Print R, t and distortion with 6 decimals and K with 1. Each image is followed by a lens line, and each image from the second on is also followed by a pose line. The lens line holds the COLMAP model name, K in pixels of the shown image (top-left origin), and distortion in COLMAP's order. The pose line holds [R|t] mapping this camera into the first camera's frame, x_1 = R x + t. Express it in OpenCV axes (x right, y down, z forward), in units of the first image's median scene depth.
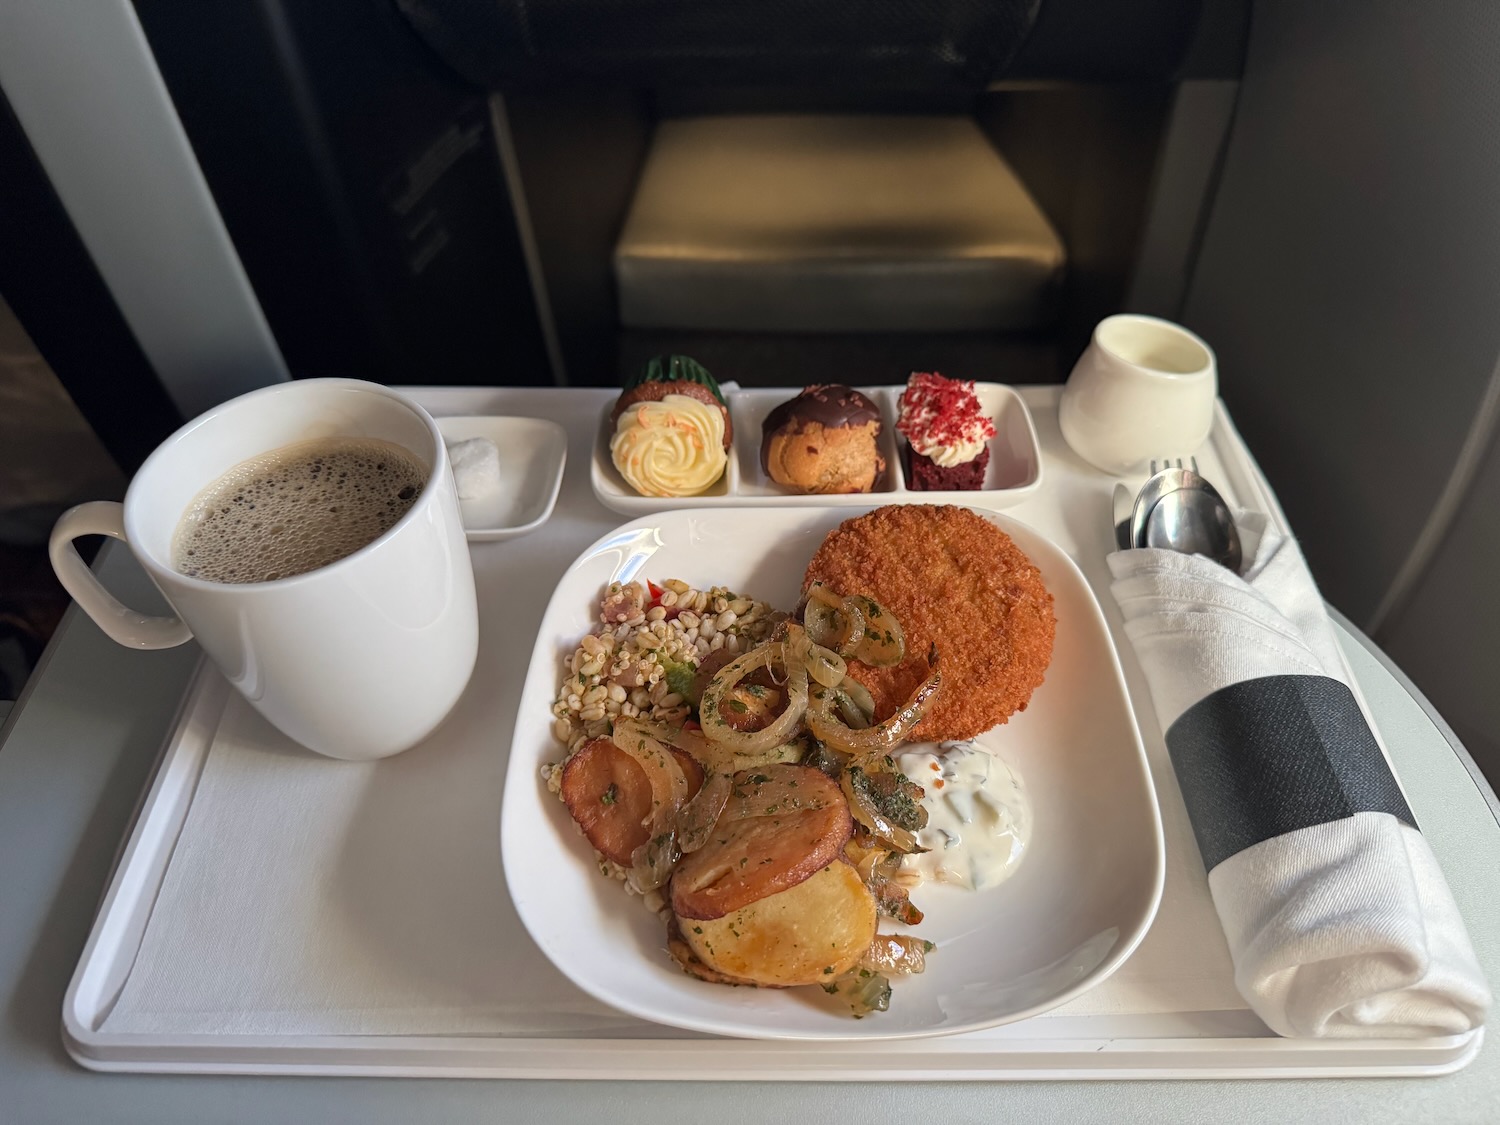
lens RADIAL K [[1099.9, 0, 750.0], [0, 1099.9, 562.5], [0, 0, 1]] dist [0.152095, -0.370085]
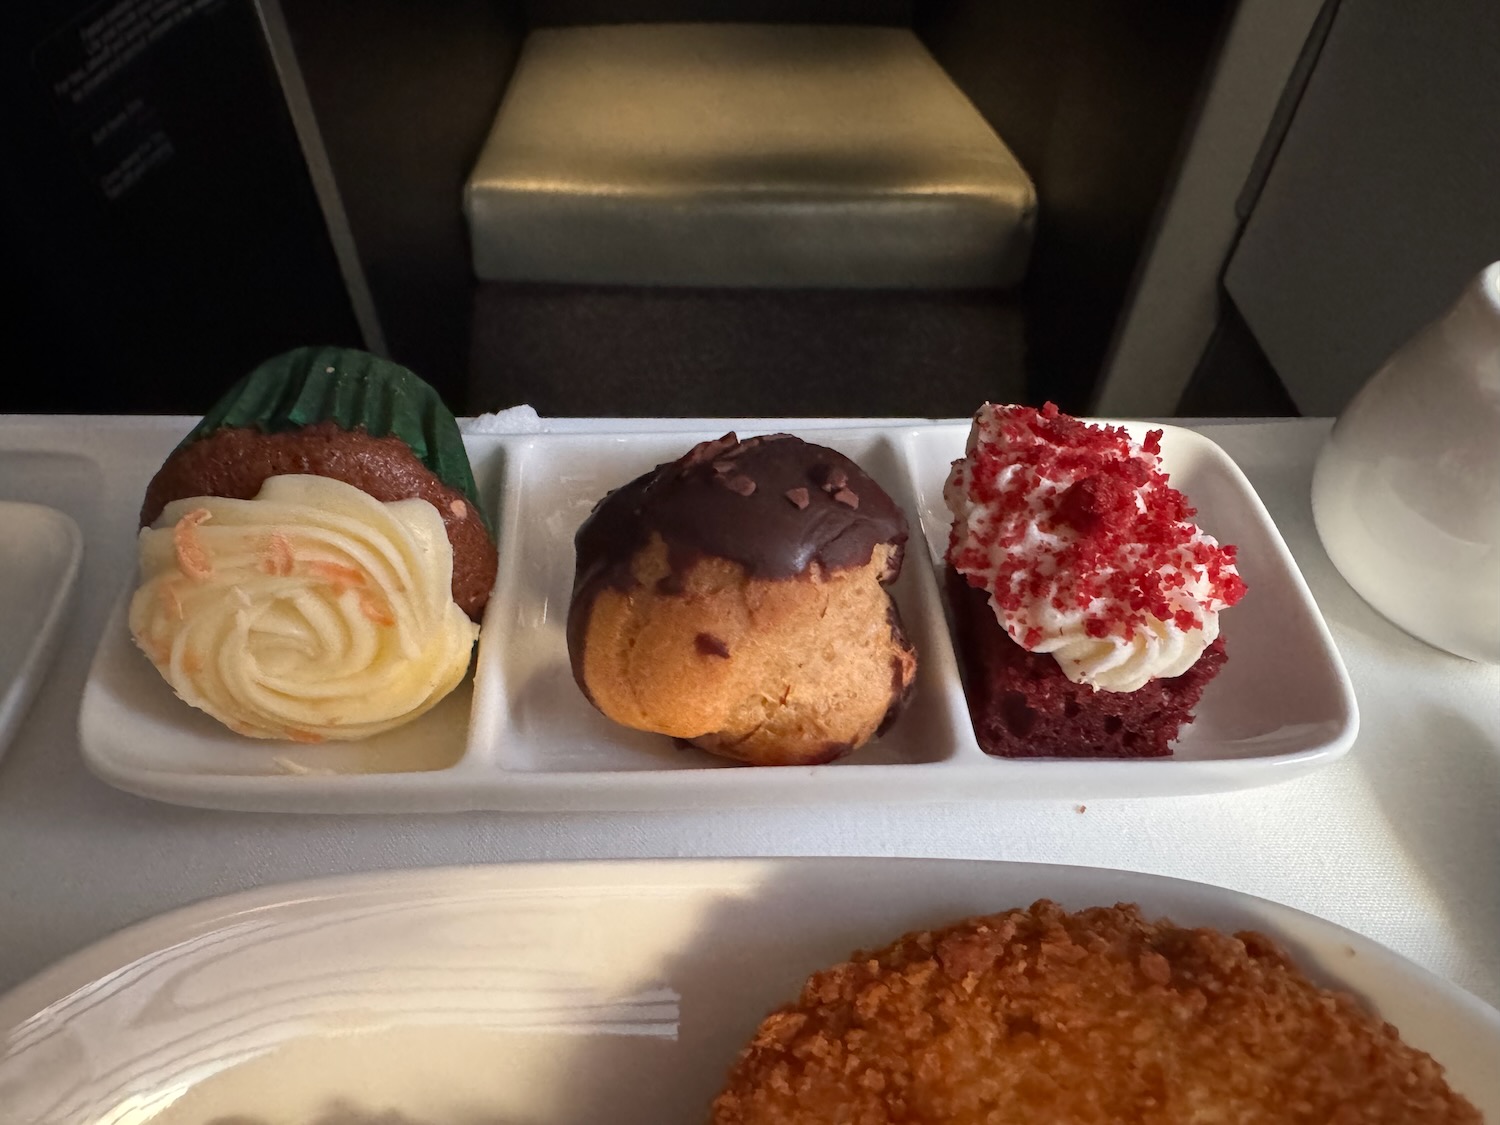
lens RADIAL K [[1101.6, 0, 702.1], [0, 1101.6, 564.9], [0, 0, 1]] dist [-0.002396, -0.003508]
pose [[0.999074, -0.001458, 0.043005, 0.039659], [-0.000291, 0.999173, 0.040650, -0.139306], [-0.043029, -0.040625, 0.998248, 0.670685]]
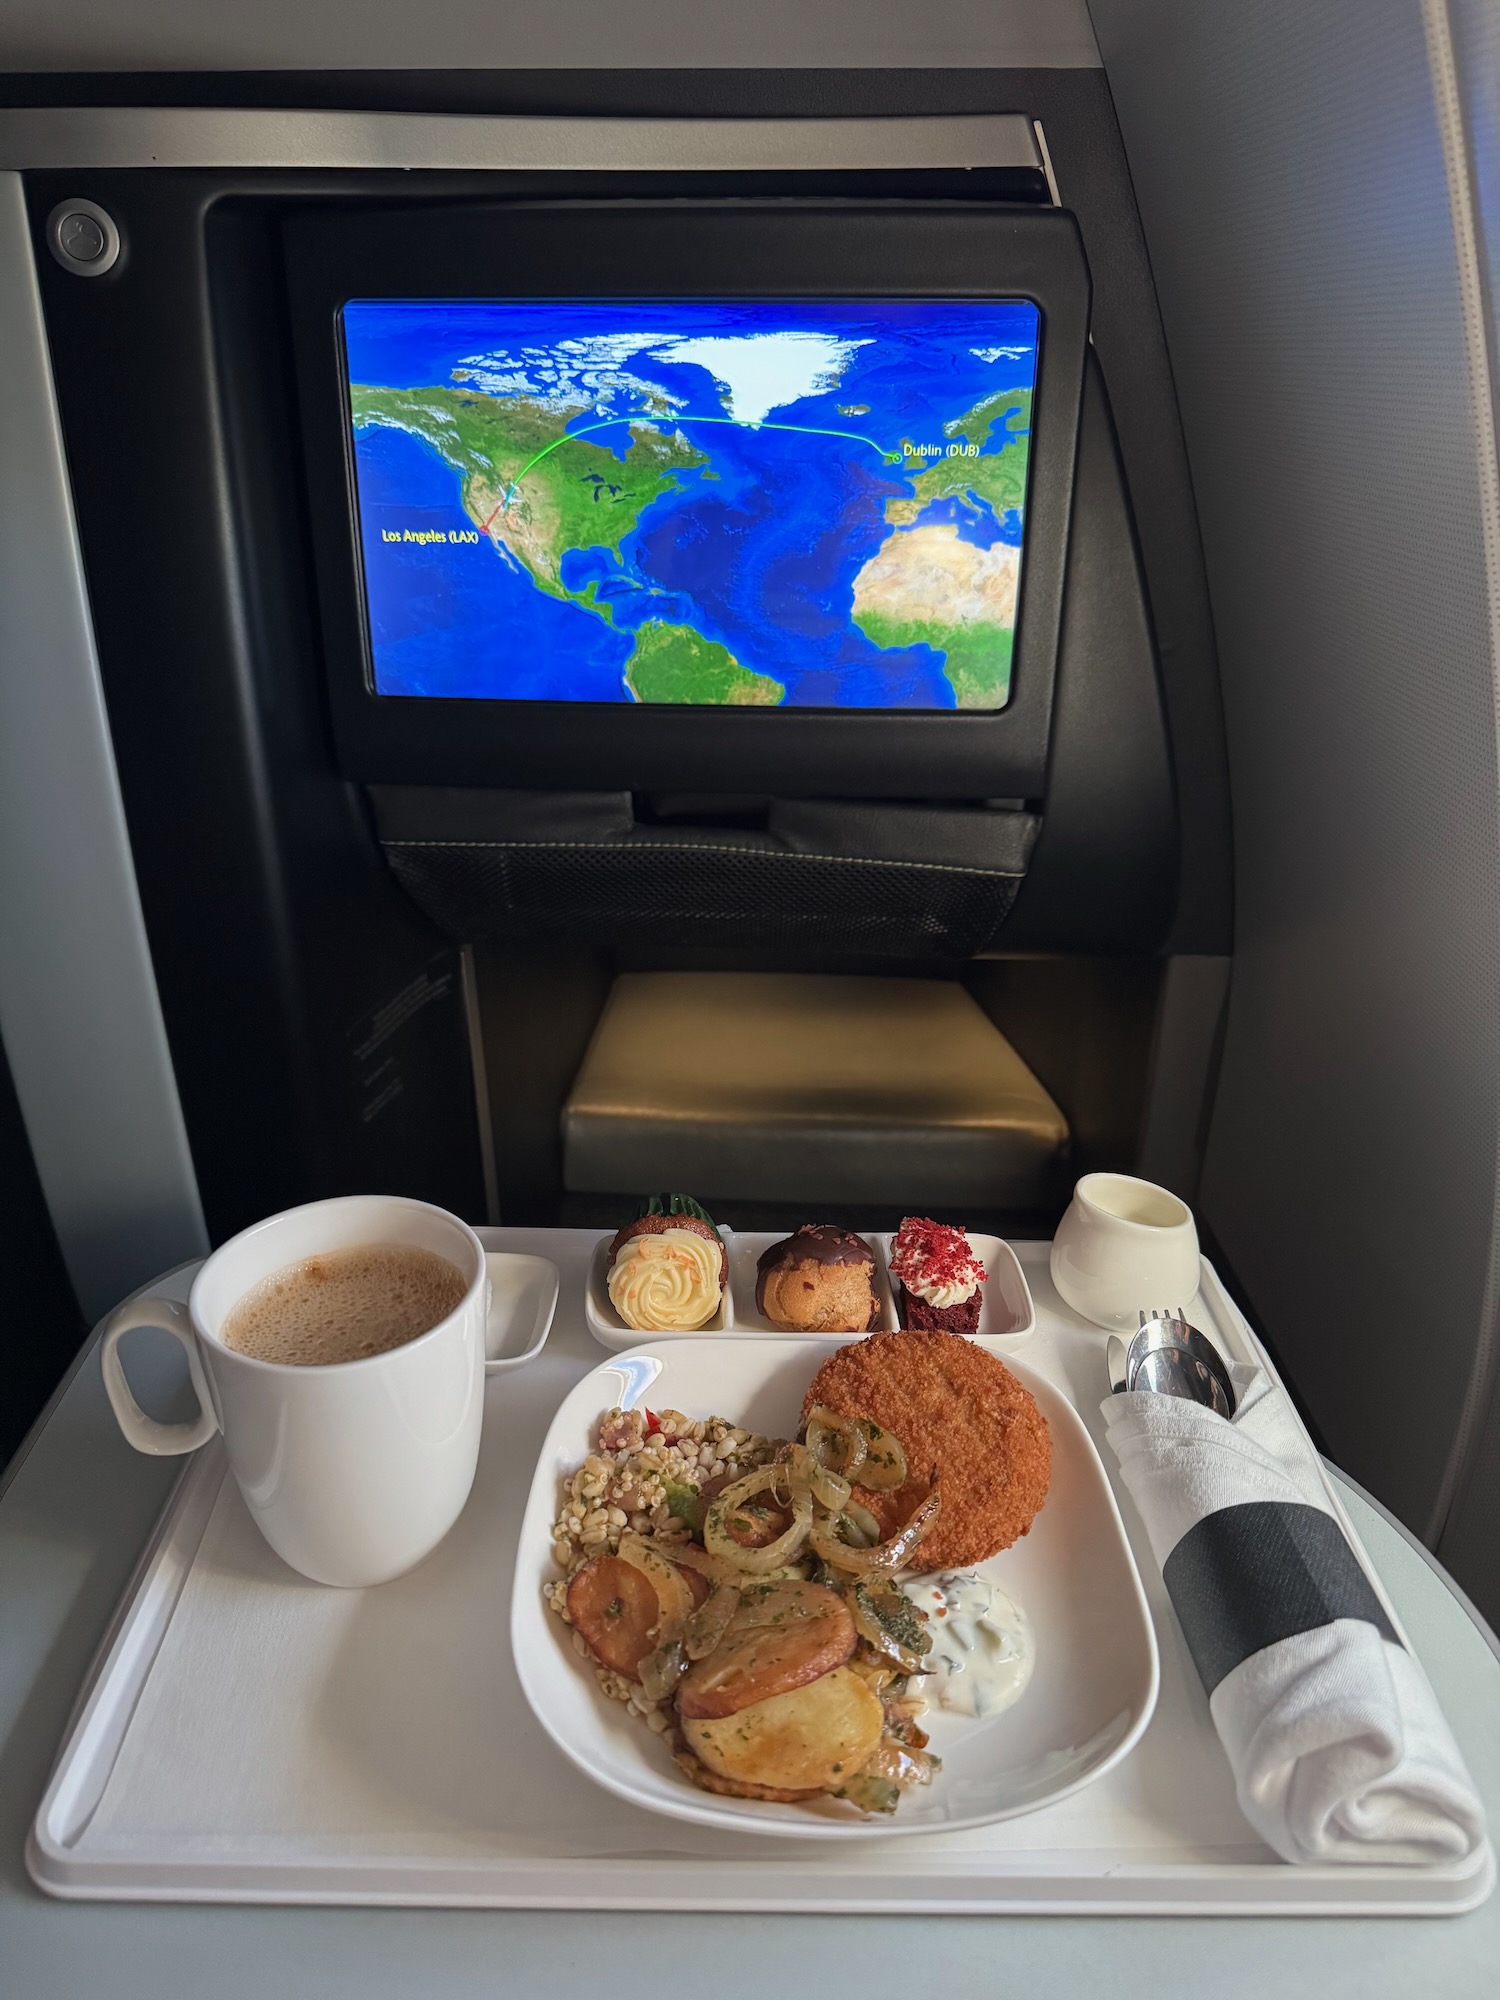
lens RADIAL K [[1417.0, 0, 737.3], [0, 1417.0, 998.9], [0, 0, 1]] dist [0.168041, -0.317051]
pose [[0.999026, 0.035098, 0.026730, -0.053614], [-0.023461, 0.935757, -0.351865, 0.114485], [-0.037363, 0.350895, 0.935669, -0.321635]]
